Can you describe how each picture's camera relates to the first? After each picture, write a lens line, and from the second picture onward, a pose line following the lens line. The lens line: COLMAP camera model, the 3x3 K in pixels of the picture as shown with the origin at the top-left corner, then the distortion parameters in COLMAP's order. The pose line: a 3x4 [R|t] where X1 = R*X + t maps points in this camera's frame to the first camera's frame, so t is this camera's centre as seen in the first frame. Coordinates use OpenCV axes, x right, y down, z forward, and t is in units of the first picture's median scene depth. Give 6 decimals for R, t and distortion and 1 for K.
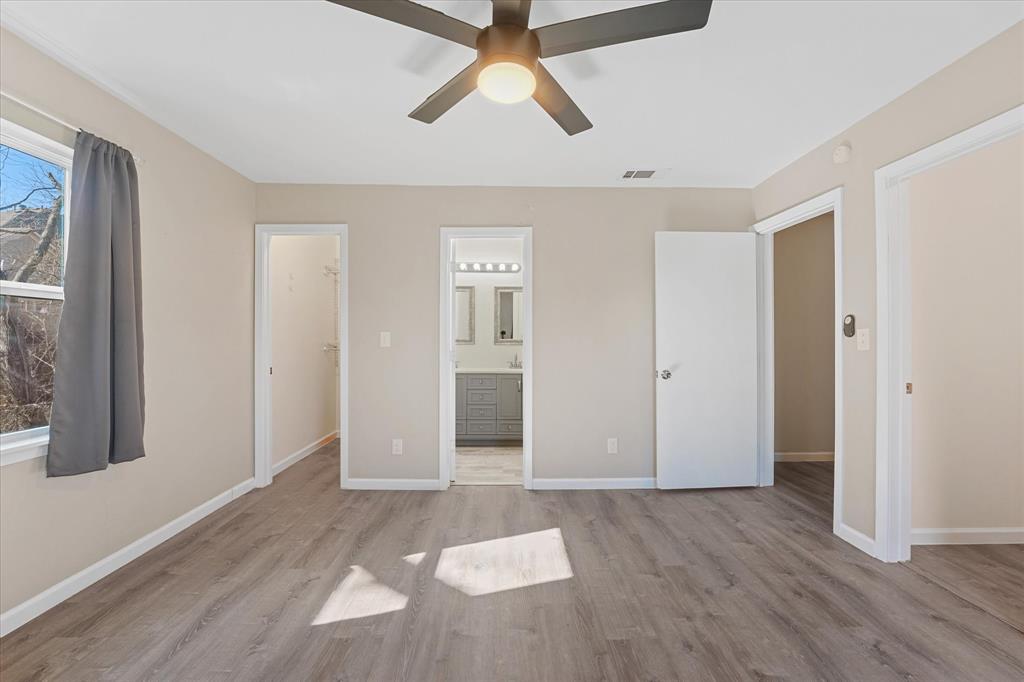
lens RADIAL K [[424.8, 0, 513.8], [0, 424.8, 338.5], [0, 0, 1]] dist [-0.015682, 0.000191]
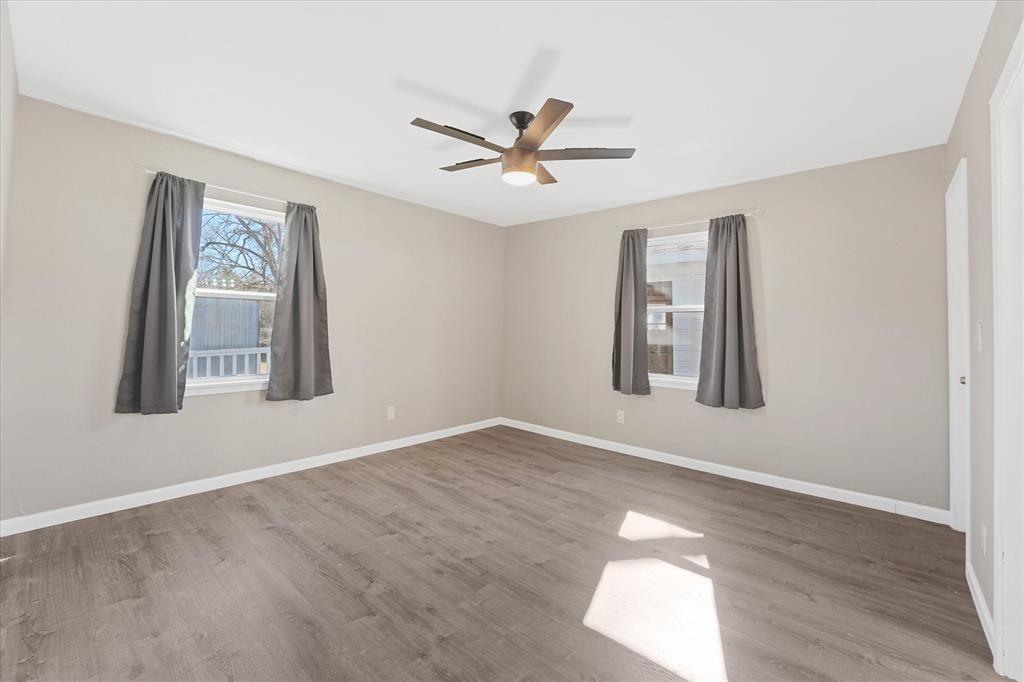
lens RADIAL K [[424.8, 0, 509.1], [0, 424.8, 333.5], [0, 0, 1]] dist [-0.015682, 0.000191]
pose [[-0.682884, -0.006855, -0.730494, 0.759404], [-0.020286, 0.999748, 0.009582, 0.002114], [0.730245, 0.021362, -0.682851, 1.322417]]
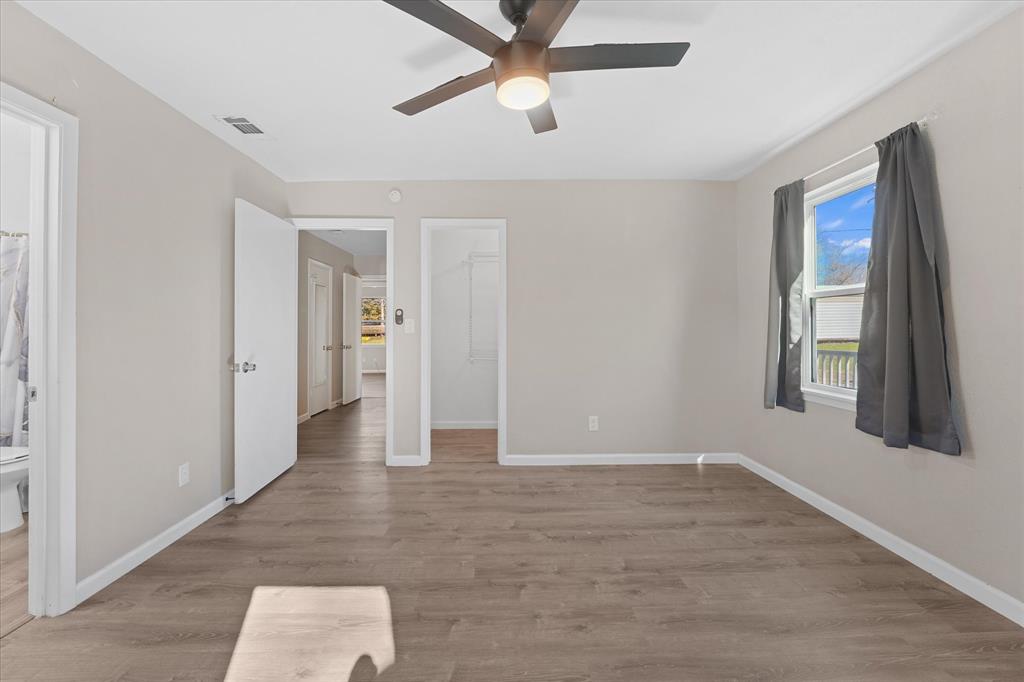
lens RADIAL K [[424.8, 0, 510.6], [0, 424.8, 326.3], [0, 0, 1]] dist [-0.015682, 0.000191]
pose [[-0.001228, -0.000517, 0.999999, -0.699112], [0.001178, 0.999999, 0.000518, 0.002583], [-0.999999, 0.001179, -0.001227, 0.647835]]
